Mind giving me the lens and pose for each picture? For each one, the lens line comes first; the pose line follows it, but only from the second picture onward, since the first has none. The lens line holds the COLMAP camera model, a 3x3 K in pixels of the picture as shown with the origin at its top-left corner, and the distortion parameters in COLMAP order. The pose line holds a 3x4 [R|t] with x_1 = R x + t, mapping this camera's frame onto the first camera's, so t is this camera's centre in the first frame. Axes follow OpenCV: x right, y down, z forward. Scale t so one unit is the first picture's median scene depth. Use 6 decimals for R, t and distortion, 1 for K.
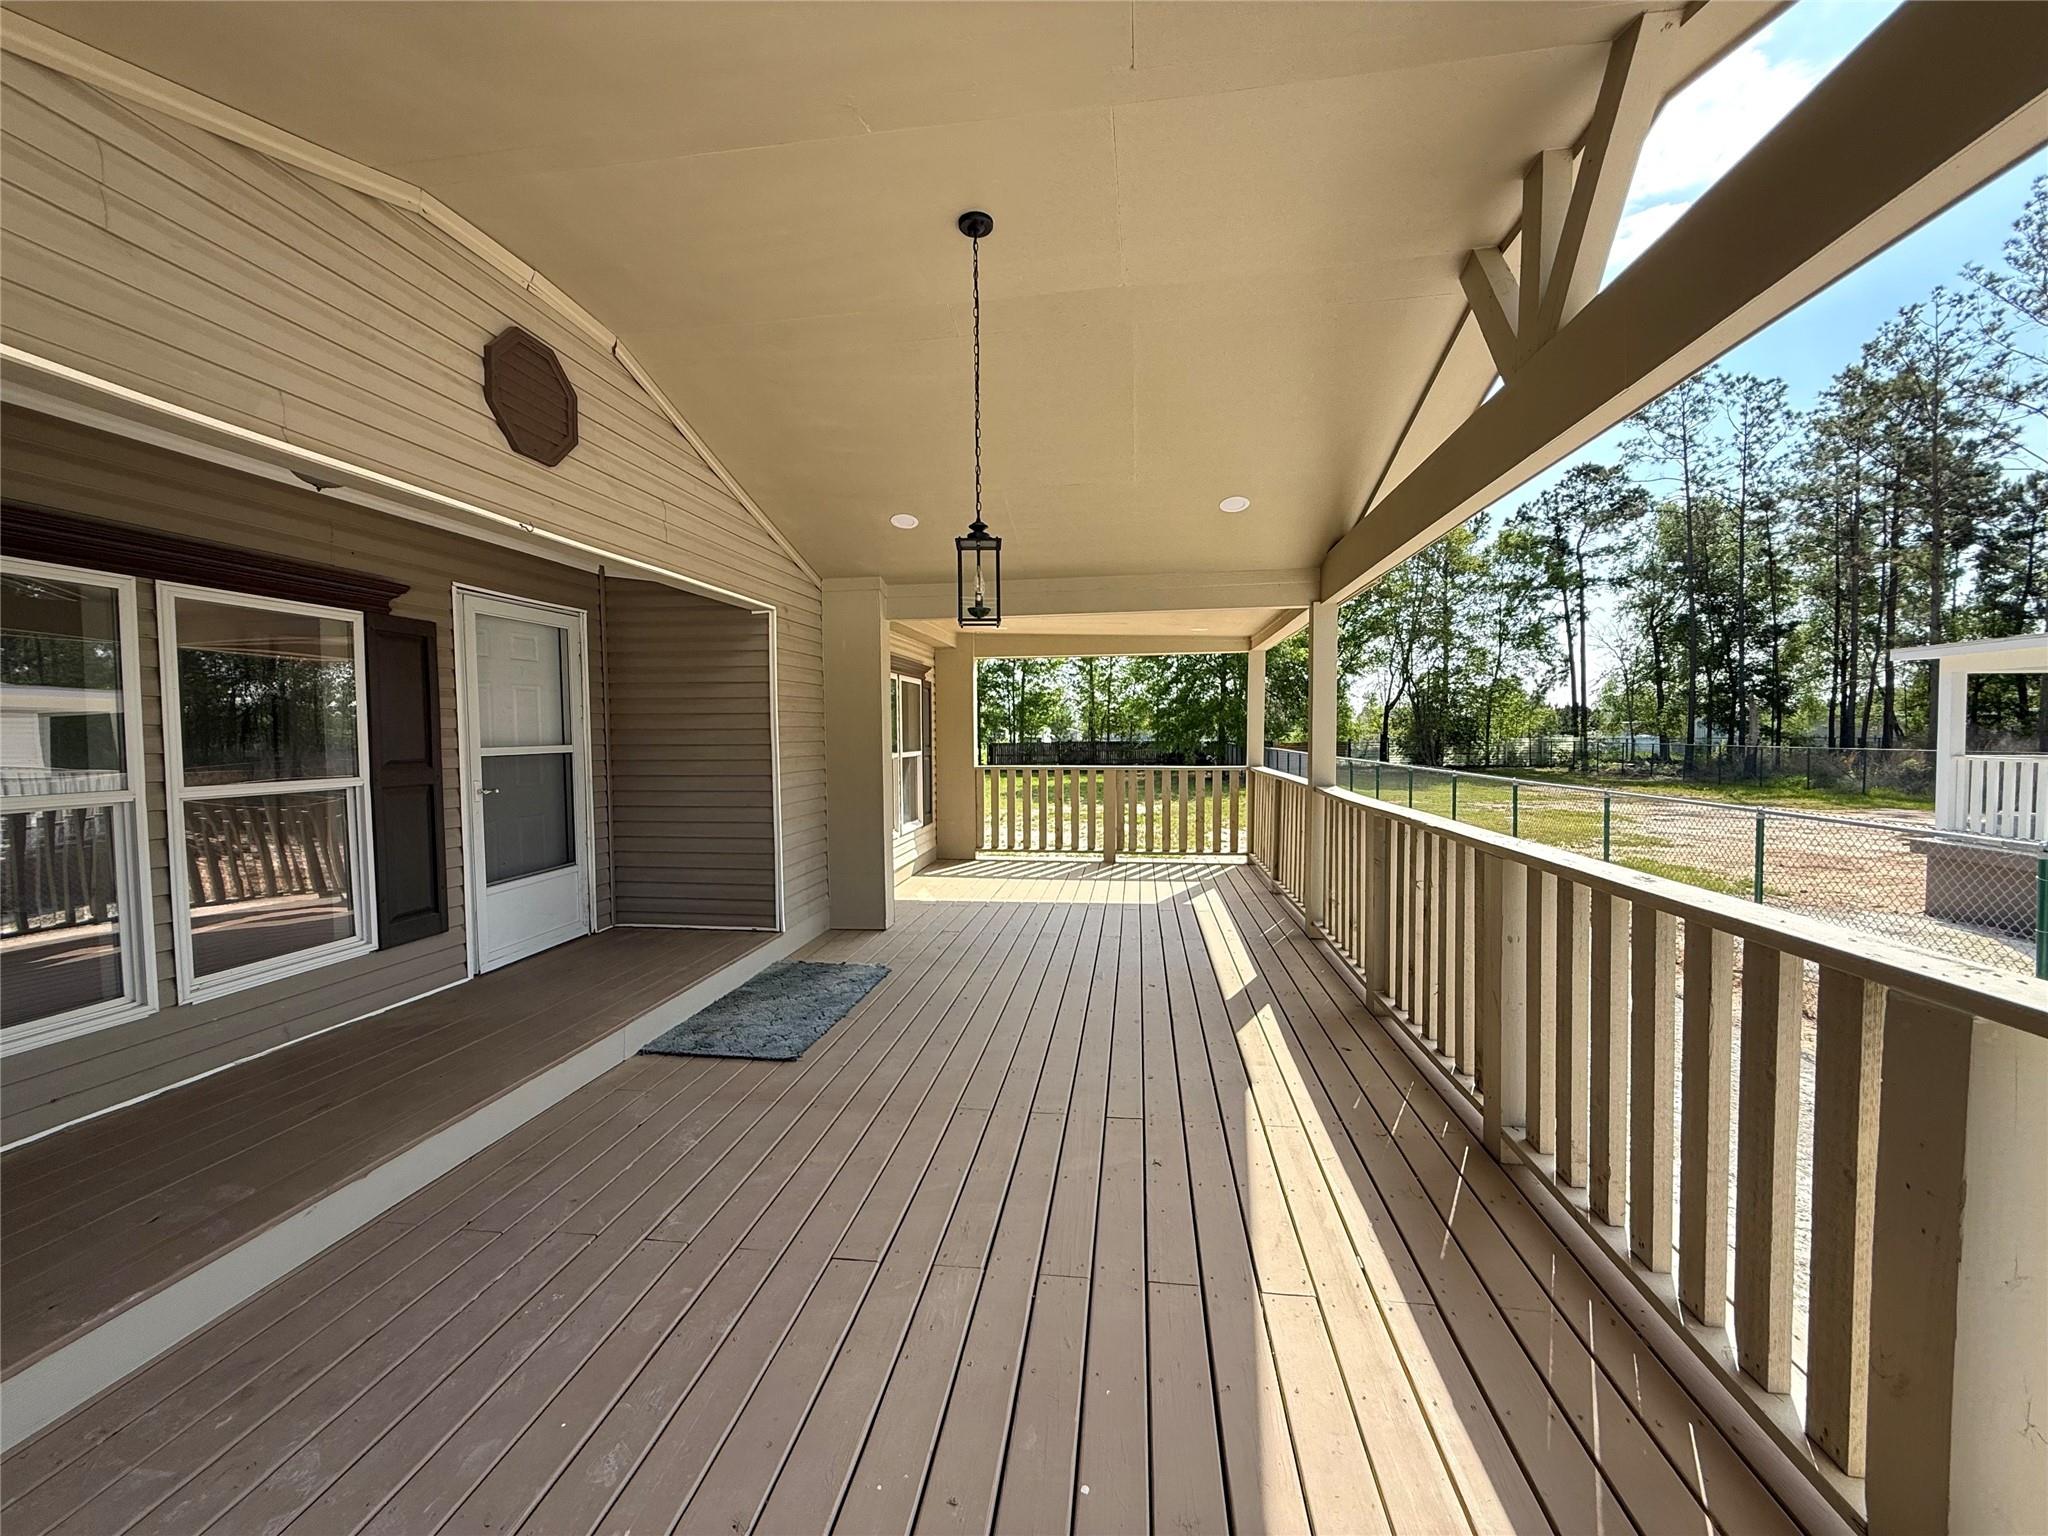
lens RADIAL K [[888.1, 0, 1024.0], [0, 888.1, 768.0], [0, 0, 1]] dist [0.000017, 0.000028]
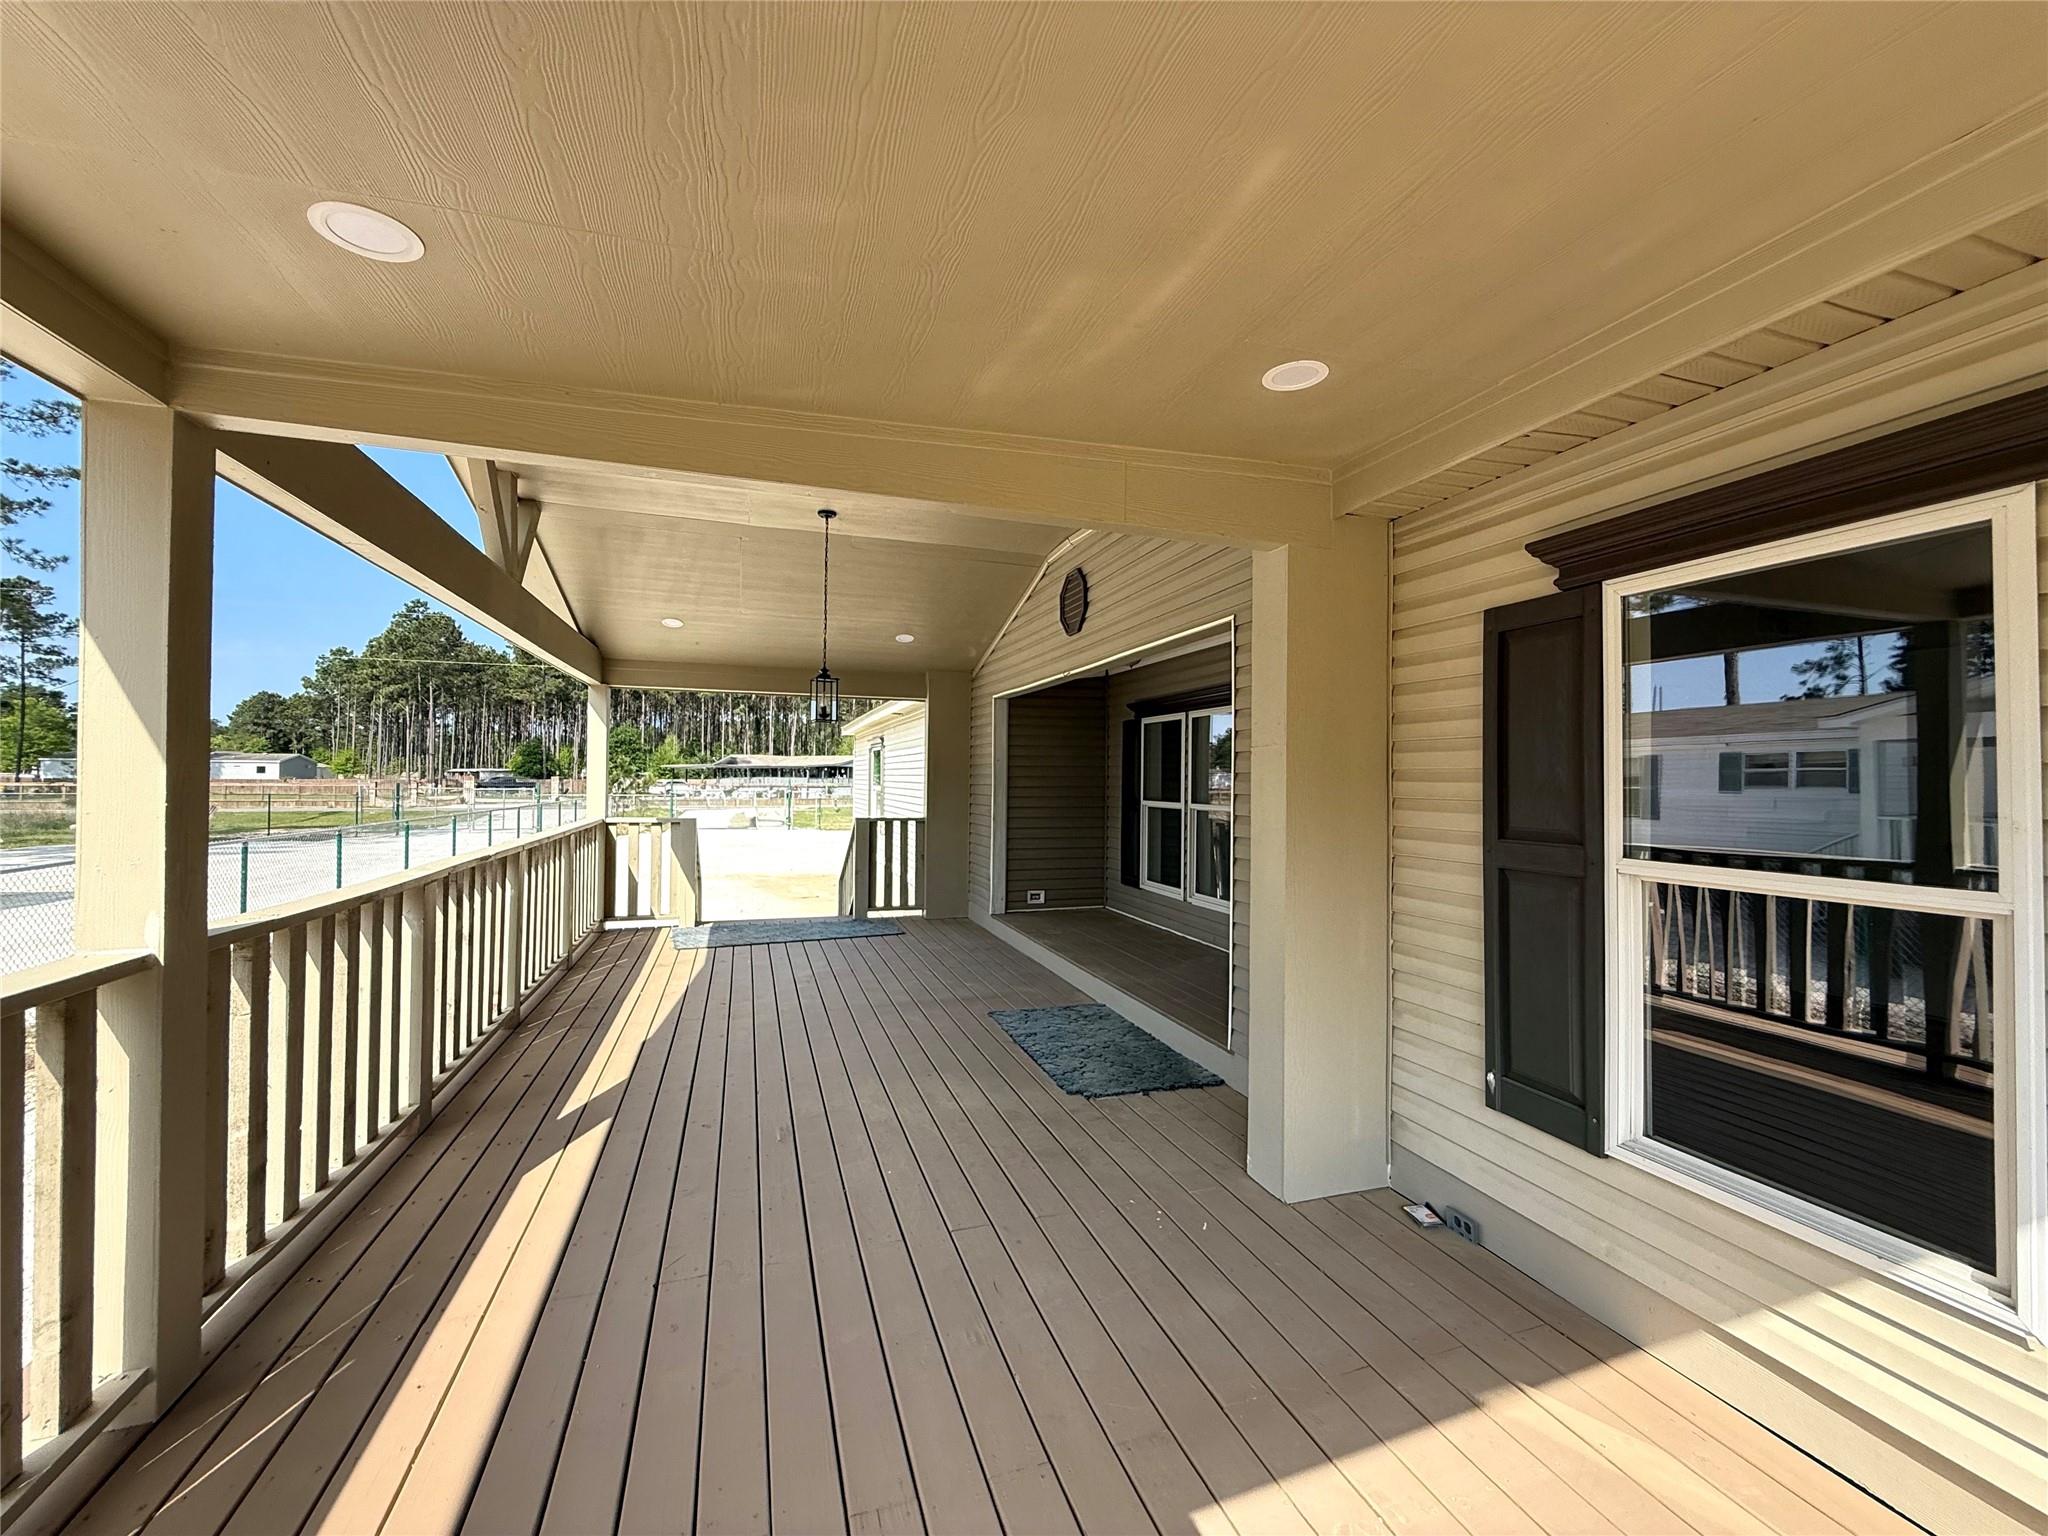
lens RADIAL K [[888.1, 0, 1024.0], [0, 888.1, 768.0], [0, 0, 1]] dist [0.000017, 0.000028]
pose [[-0.909420, -0.004113, -0.415858, 0.256139], [-0.016607, 0.999513, 0.026430, -0.088691], [0.415547, 0.030942, -0.909045, 2.128794]]
